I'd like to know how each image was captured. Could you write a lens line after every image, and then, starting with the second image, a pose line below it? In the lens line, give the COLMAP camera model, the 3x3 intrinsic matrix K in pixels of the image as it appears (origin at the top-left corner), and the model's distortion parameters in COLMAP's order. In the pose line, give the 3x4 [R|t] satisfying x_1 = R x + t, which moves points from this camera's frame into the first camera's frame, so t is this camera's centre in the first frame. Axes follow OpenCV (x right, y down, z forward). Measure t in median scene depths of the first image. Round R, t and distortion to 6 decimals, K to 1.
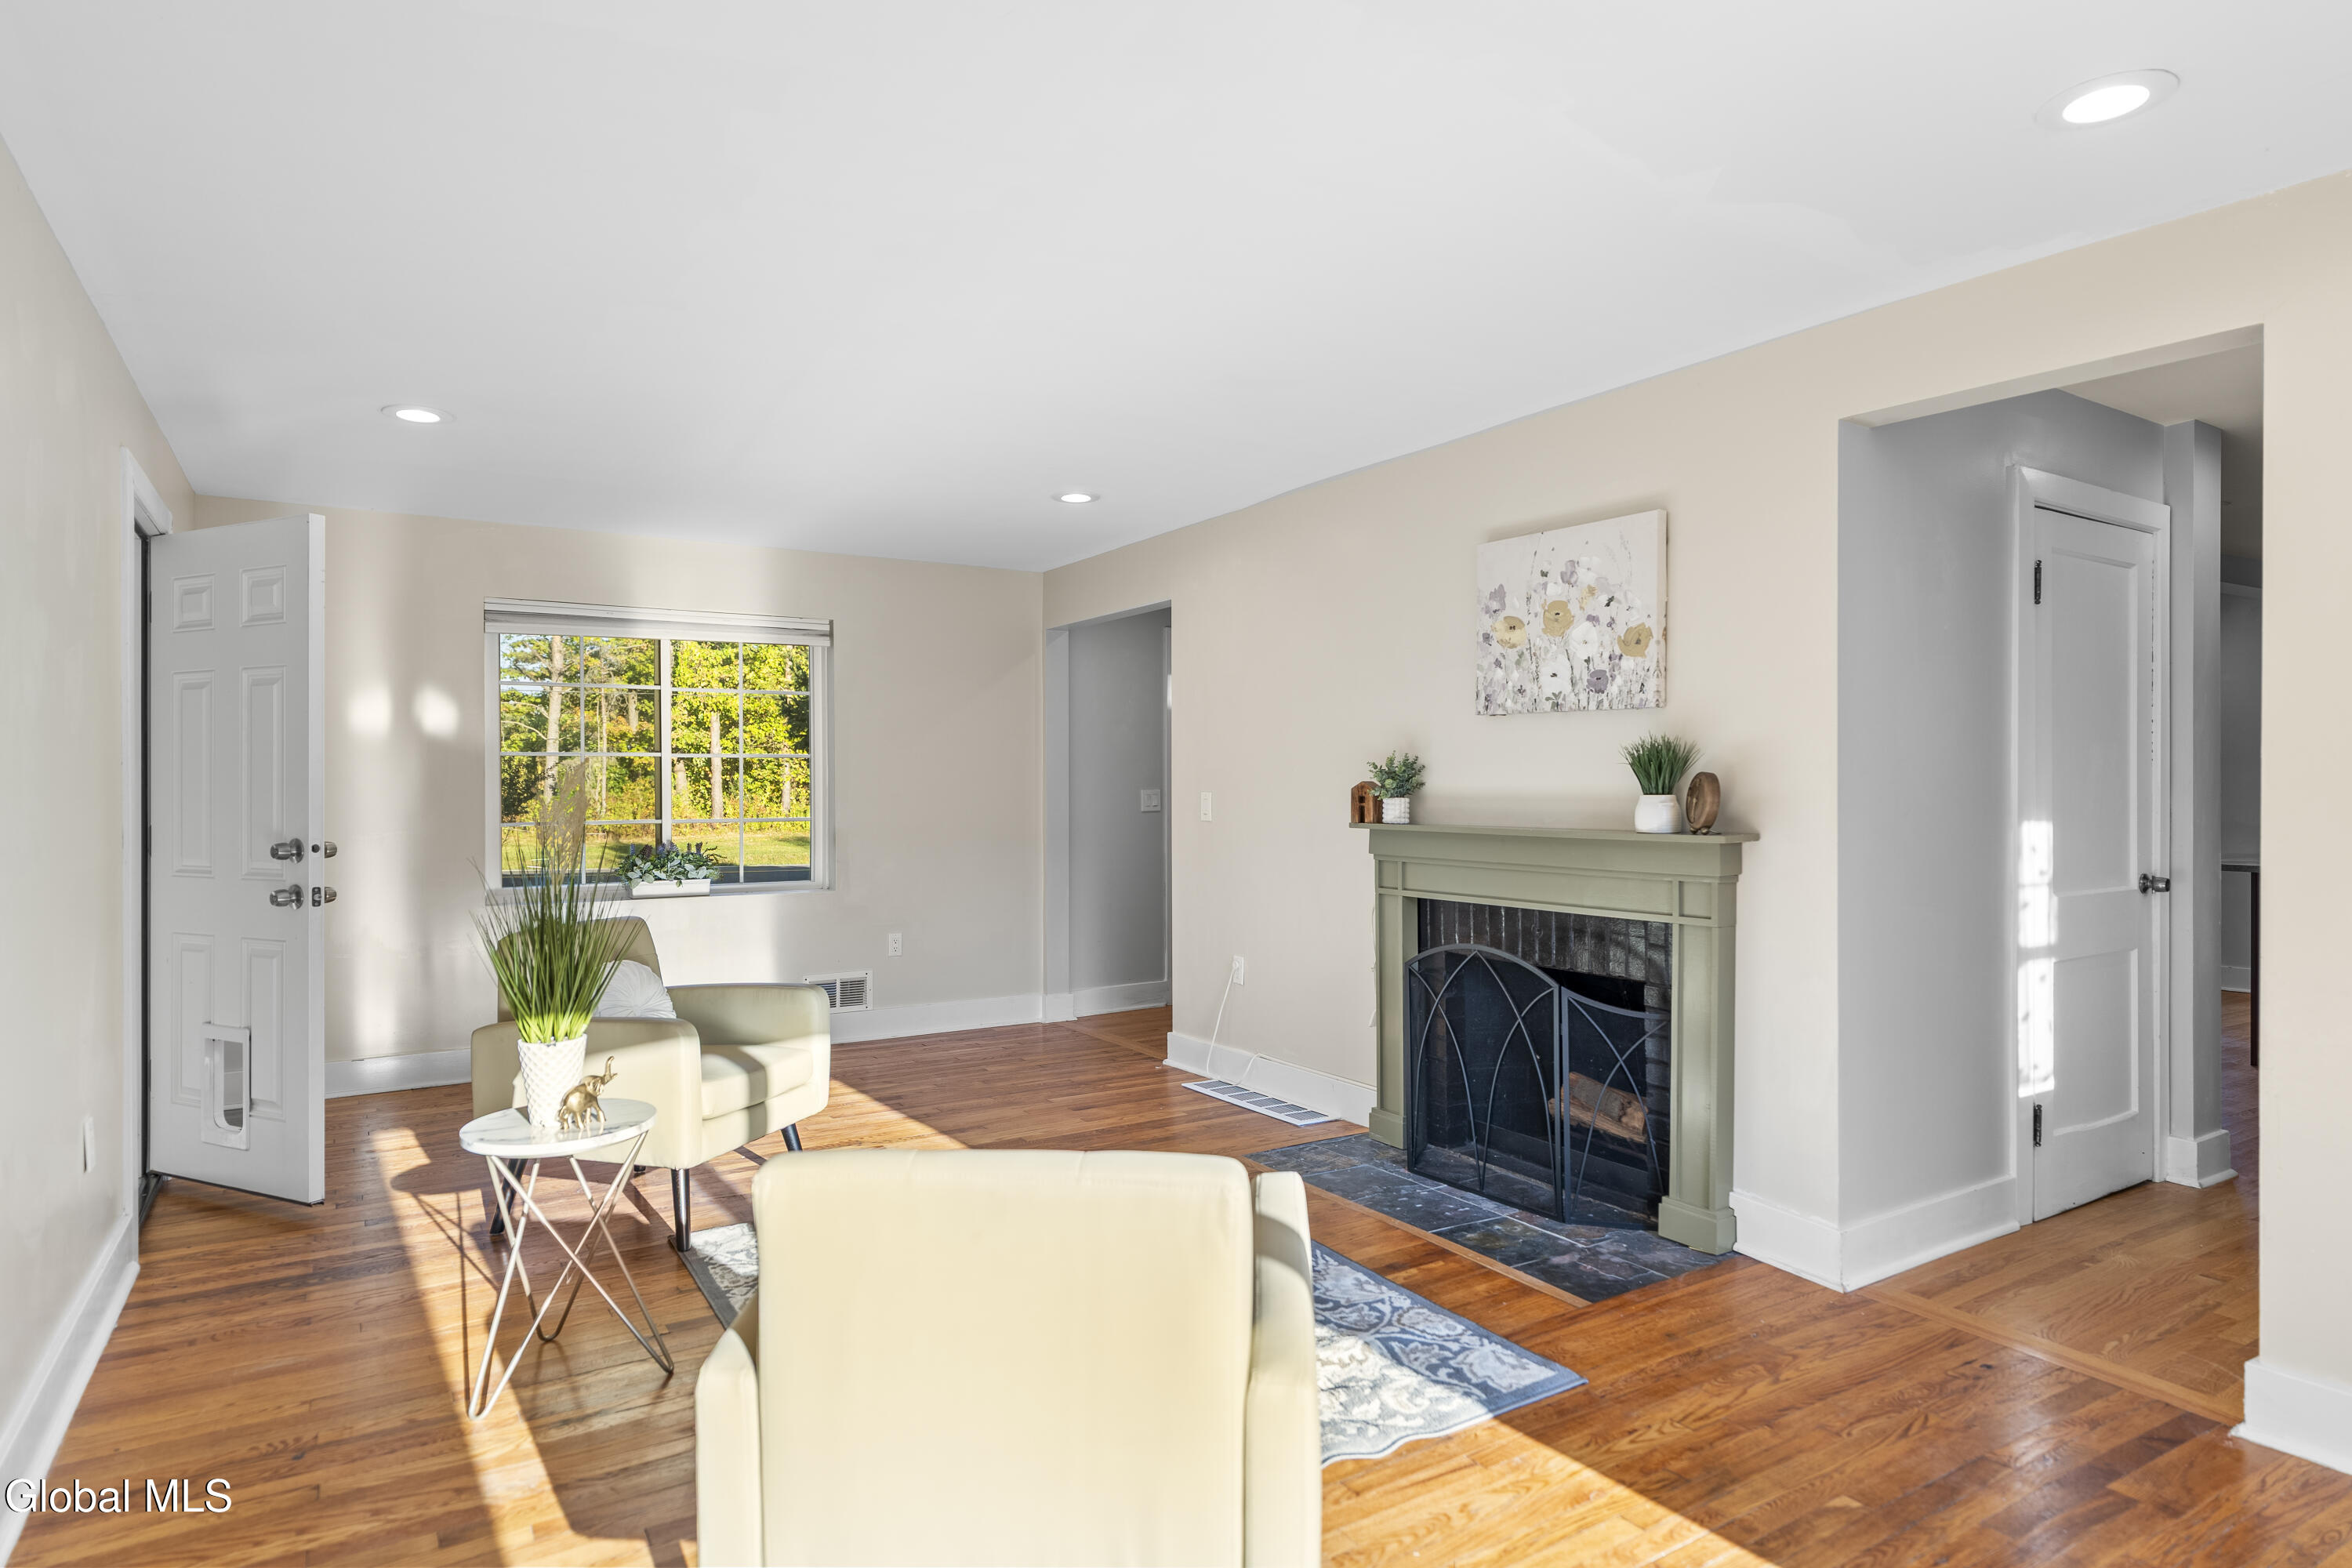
lens RADIAL K [[1308.3, 0, 1176.0], [0, 1308.3, 784.0], [0, 0, 1]] dist [0.000519, 0.000010]
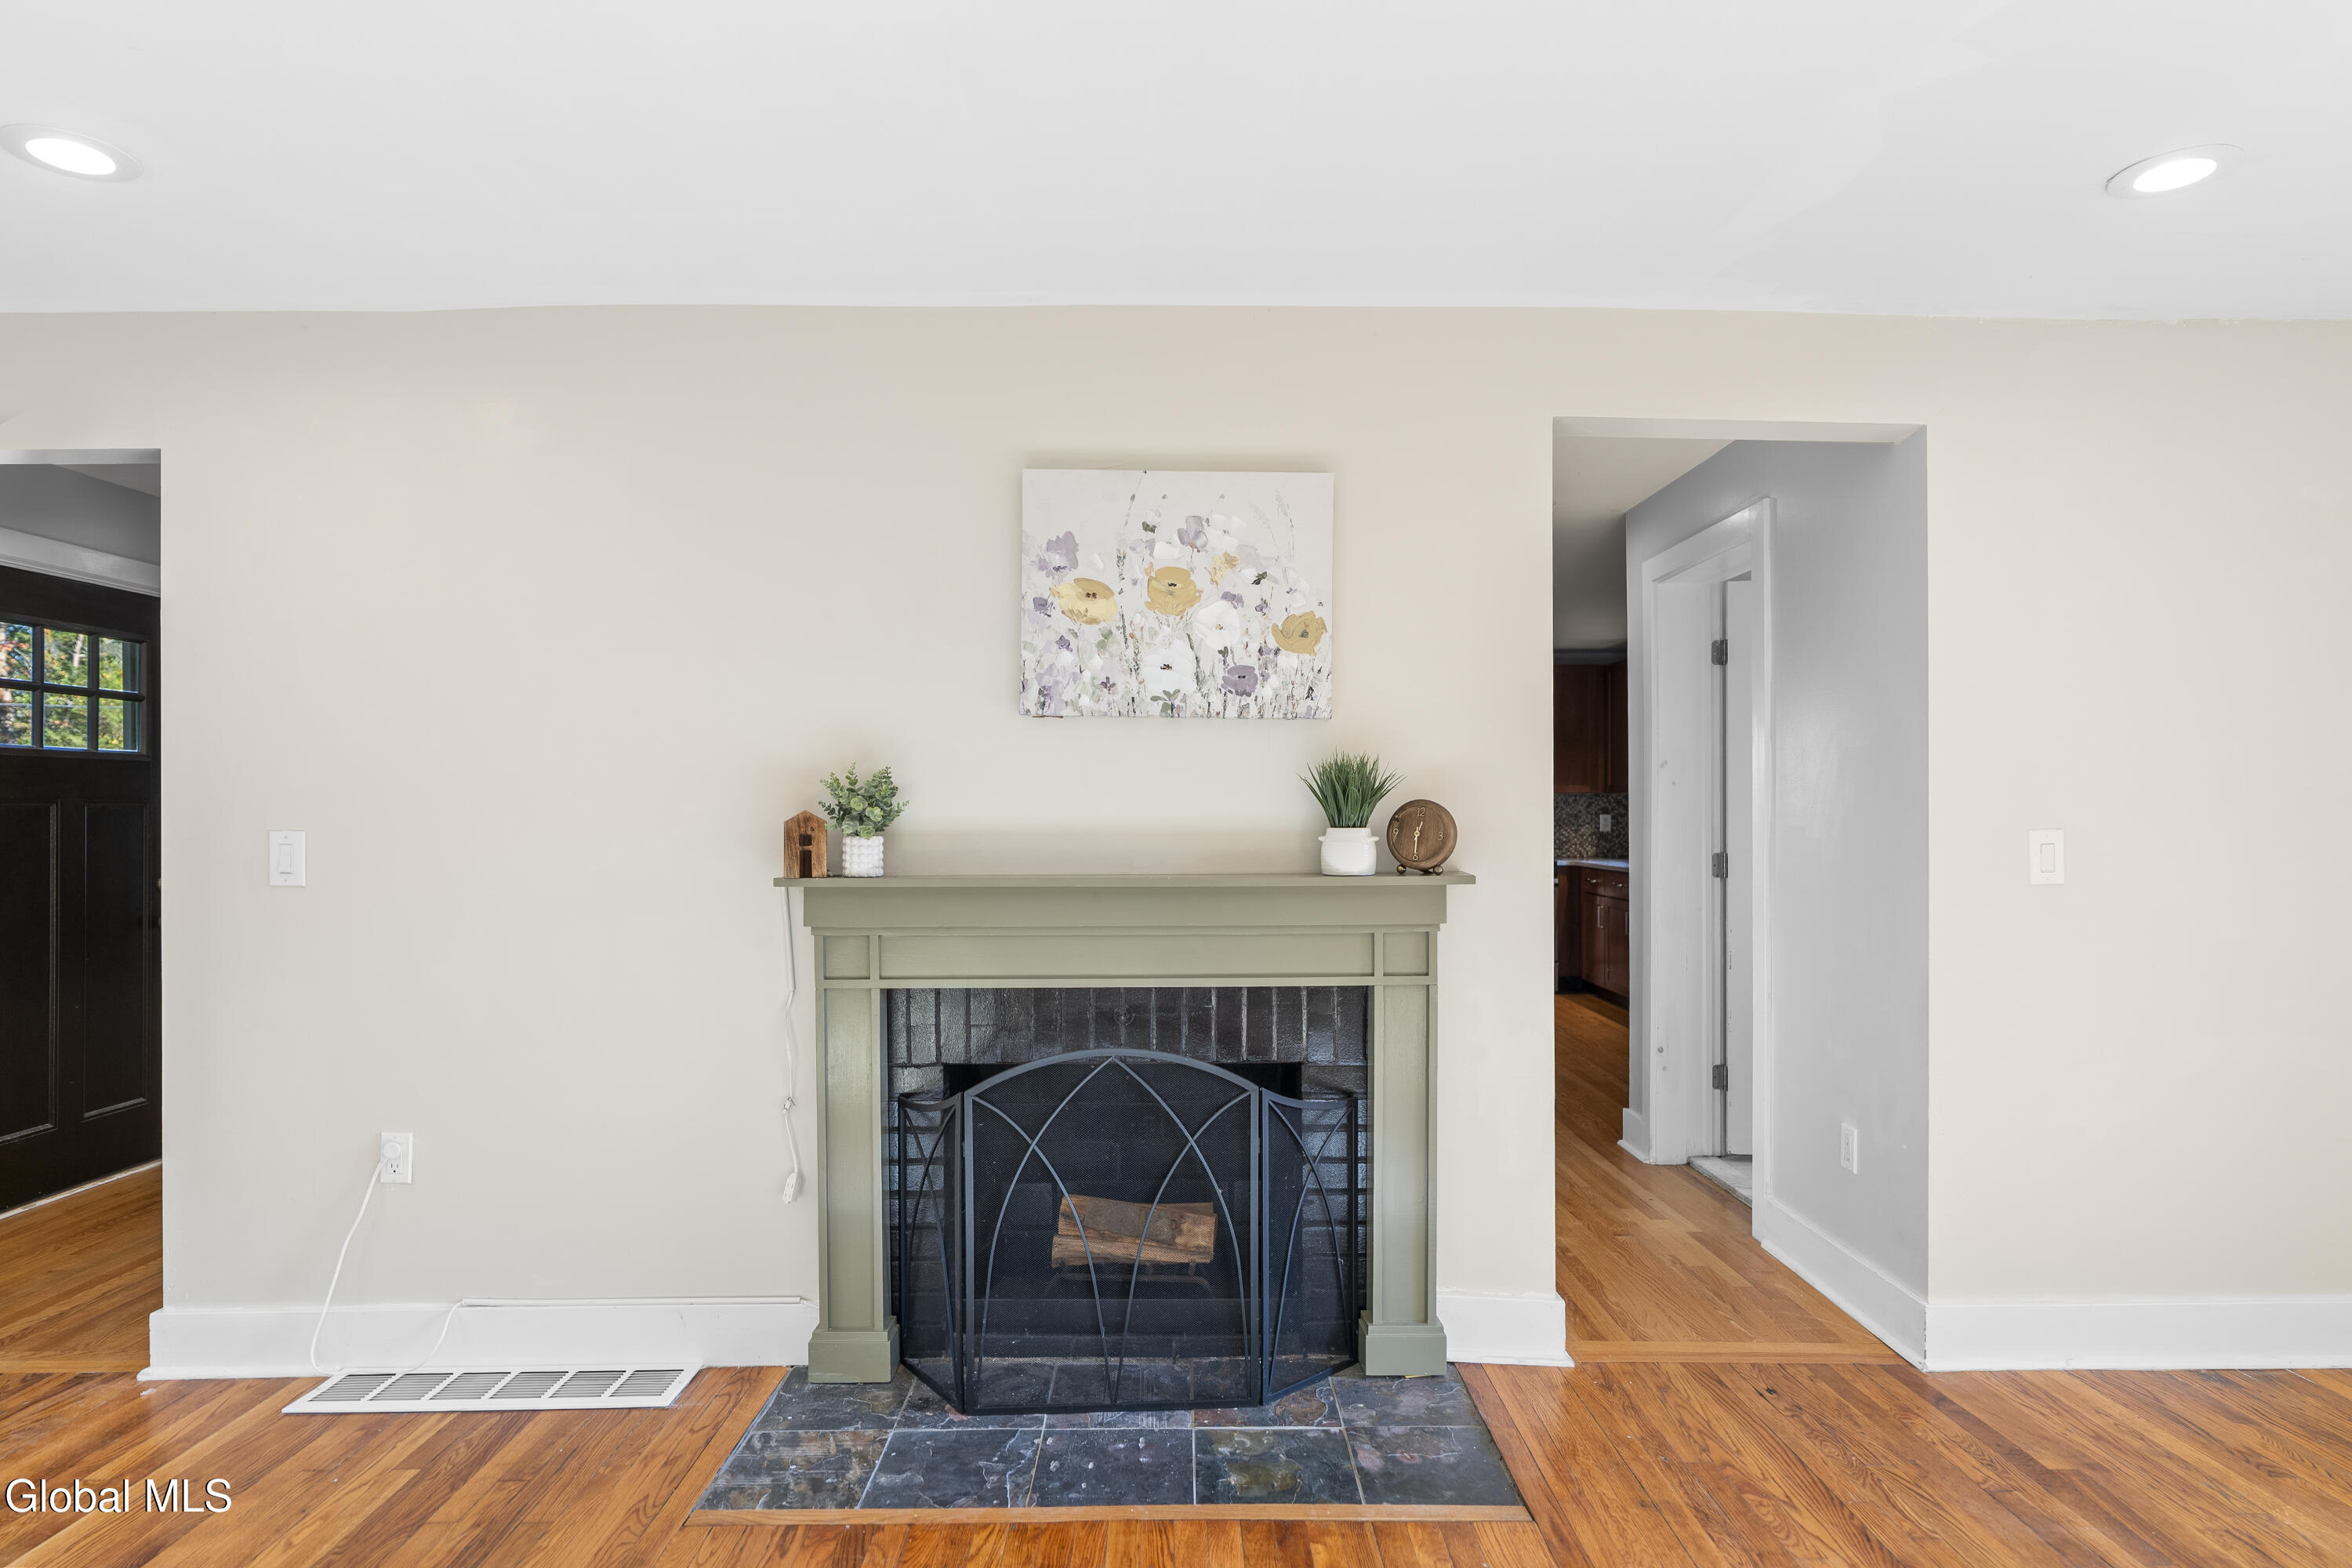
lens RADIAL K [[1274.0, 0, 1186.2], [0, 1274.0, 811.4], [0, 0, 1]] dist [0.000289, -0.000416]
pose [[0.522991, -0.000548, 0.852338, -0.324844], [0.000958, 1.000000, 0.000056, -0.001660], [-0.852338, 0.000788, 0.522991, 0.625184]]
